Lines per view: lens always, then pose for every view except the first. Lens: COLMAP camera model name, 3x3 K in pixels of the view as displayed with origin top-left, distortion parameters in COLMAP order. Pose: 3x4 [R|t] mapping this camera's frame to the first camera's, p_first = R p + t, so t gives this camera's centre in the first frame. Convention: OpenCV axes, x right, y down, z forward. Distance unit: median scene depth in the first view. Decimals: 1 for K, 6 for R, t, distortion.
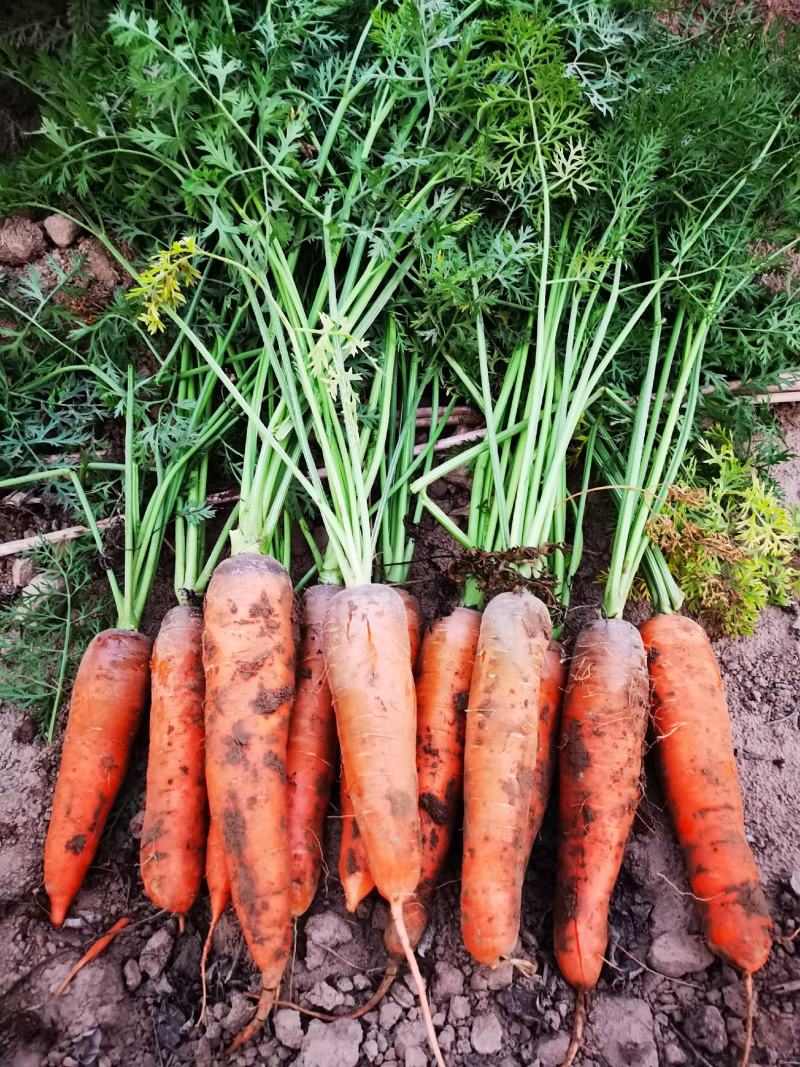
lens RADIAL K [[809.4, 0, 393.4], [0, 809.4, 532.0], [0, 0, 1]] dist [0.054446, -0.045213]
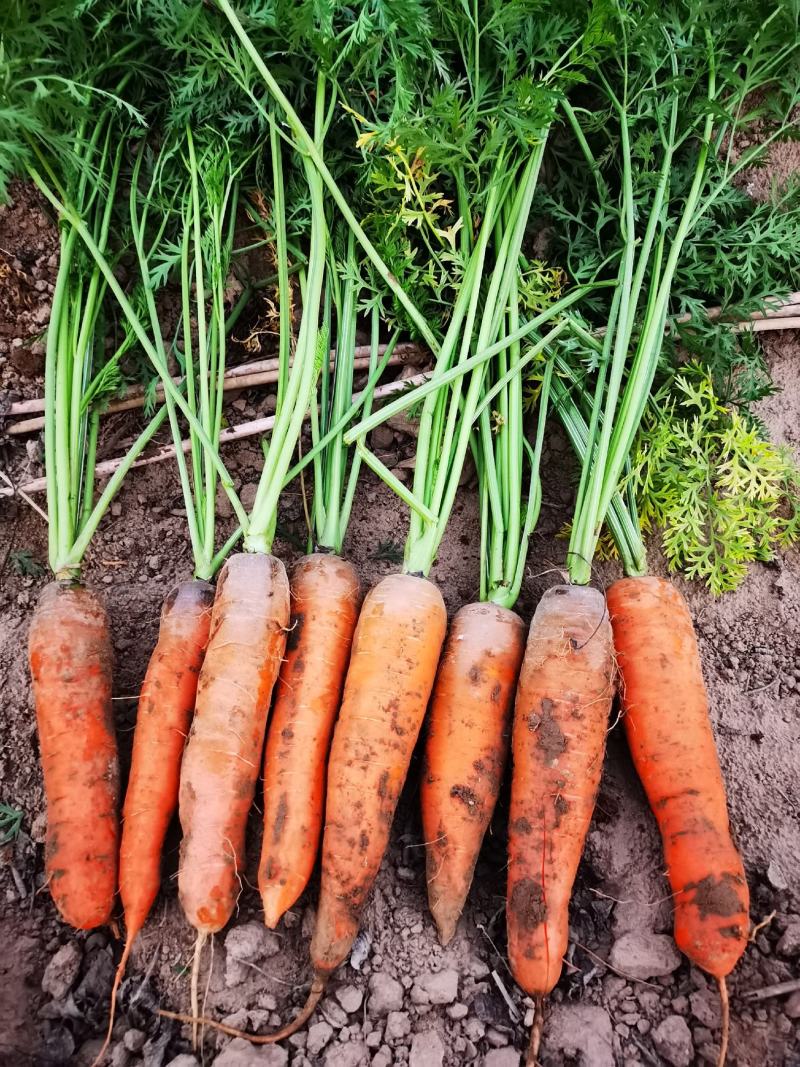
lens RADIAL K [[814.6, 0, 400.0], [0, 814.6, 533.5], [0, 0, 1]] dist [0.053701, -0.051739]
pose [[0.999603, -0.025475, 0.012057, 0.072943], [0.024556, 0.997167, 0.071102, -0.014609], [-0.013834, -0.070777, 0.997396, 0.120257]]
